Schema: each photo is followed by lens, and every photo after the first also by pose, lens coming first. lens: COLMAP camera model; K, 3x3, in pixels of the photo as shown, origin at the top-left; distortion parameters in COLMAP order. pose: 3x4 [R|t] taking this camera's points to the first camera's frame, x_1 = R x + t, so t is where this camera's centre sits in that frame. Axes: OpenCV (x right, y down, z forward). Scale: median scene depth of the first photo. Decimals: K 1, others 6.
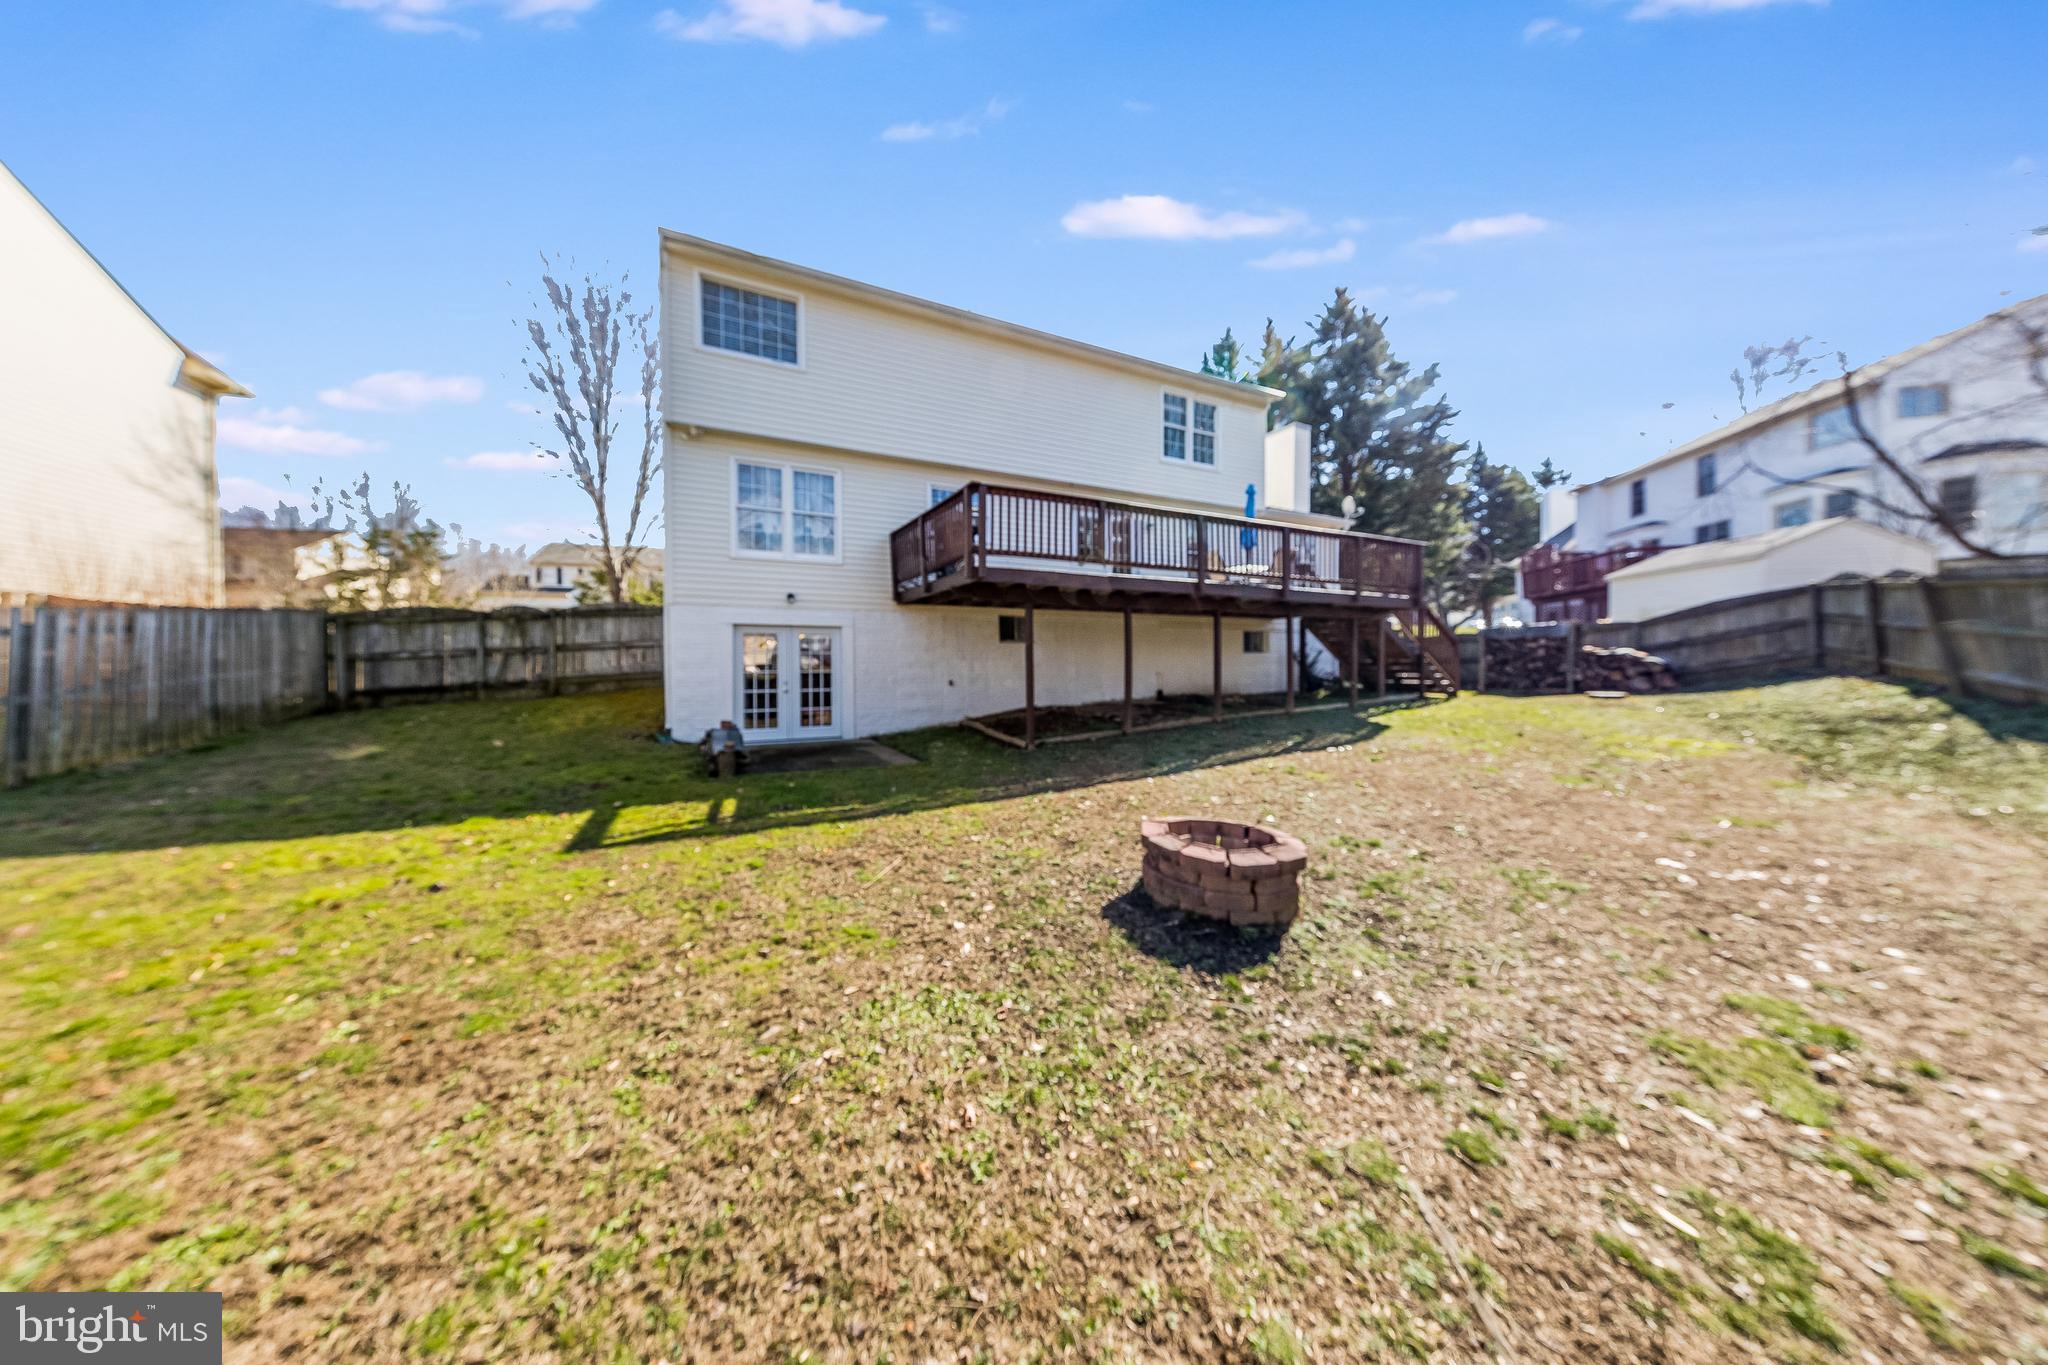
lens RADIAL K [[666.5, 0, 1026.6], [0, 666.5, 670.8], [0, 0, 1]] dist [0.004934, -0.000397]
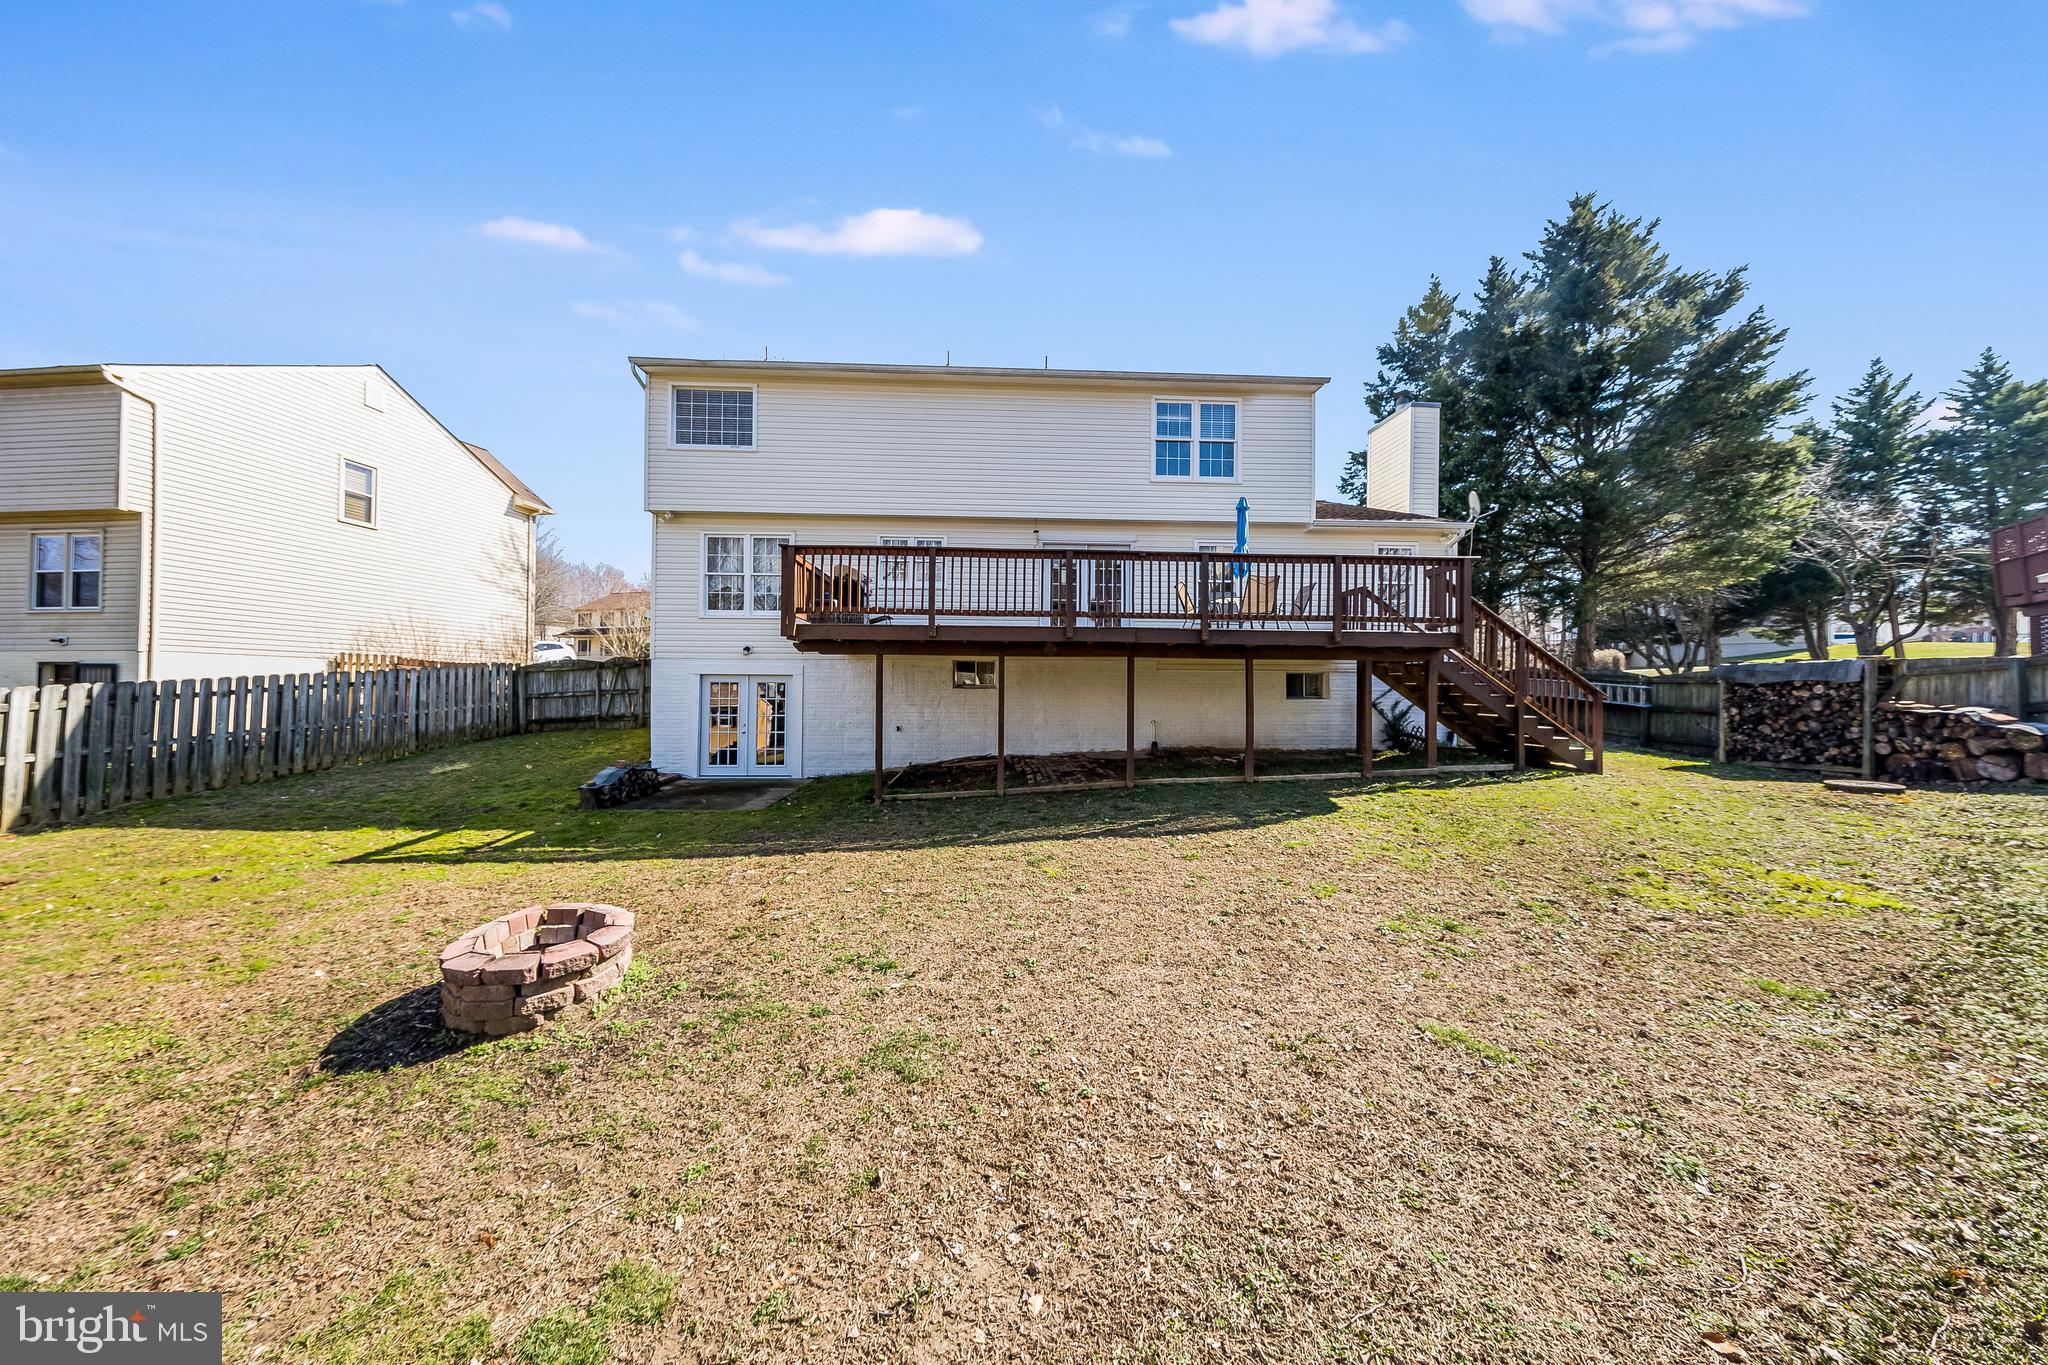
lens RADIAL K [[666.5, 0, 1025.0], [0, 666.5, 682.0], [0, 0, 1]] dist [0.004934, -0.000397]
pose [[0.900607, 0.007042, -0.434577, 0.483542], [-0.013539, 0.999838, -0.011858, -0.041685], [0.434423, 0.016563, 0.900557, 0.155873]]
